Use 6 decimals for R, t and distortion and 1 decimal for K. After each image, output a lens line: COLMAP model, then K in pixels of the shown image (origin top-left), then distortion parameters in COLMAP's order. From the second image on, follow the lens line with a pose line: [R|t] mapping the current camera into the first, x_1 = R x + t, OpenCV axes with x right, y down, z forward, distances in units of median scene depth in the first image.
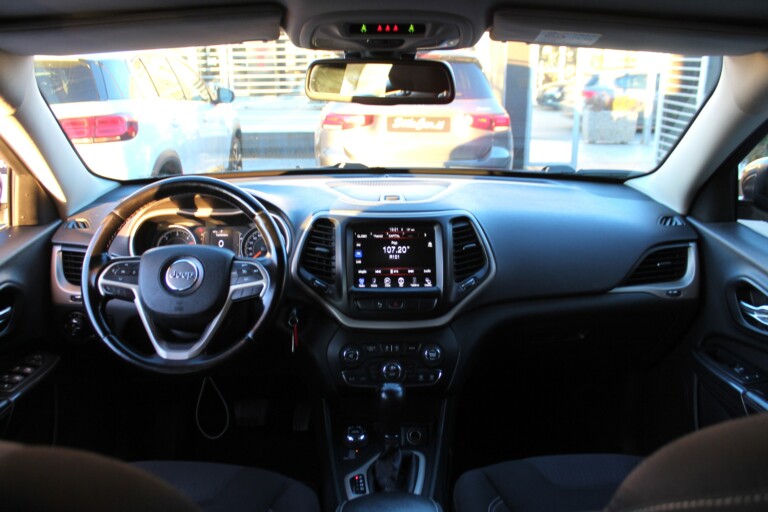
lens RADIAL K [[652.5, 0, 384.0], [0, 652.5, 256.0], [0, 0, 1]] dist [-0.067308, 0.001136]
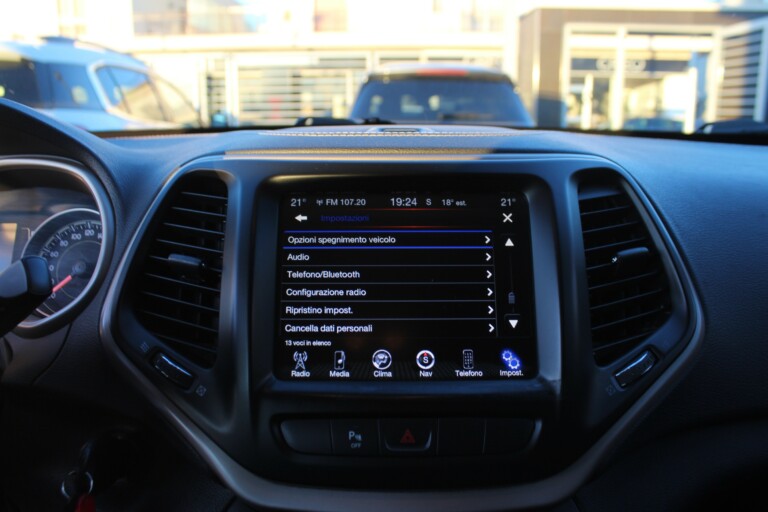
lens RADIAL K [[652.5, 0, 384.0], [0, 652.5, 256.0], [0, 0, 1]] dist [-0.067308, 0.001136]
pose [[0.999564, 0.003619, -0.029296, 0.014951], [-0.006067, 0.996453, -0.083927, 0.014927], [0.028888, 0.084068, 0.996041, 0.674265]]
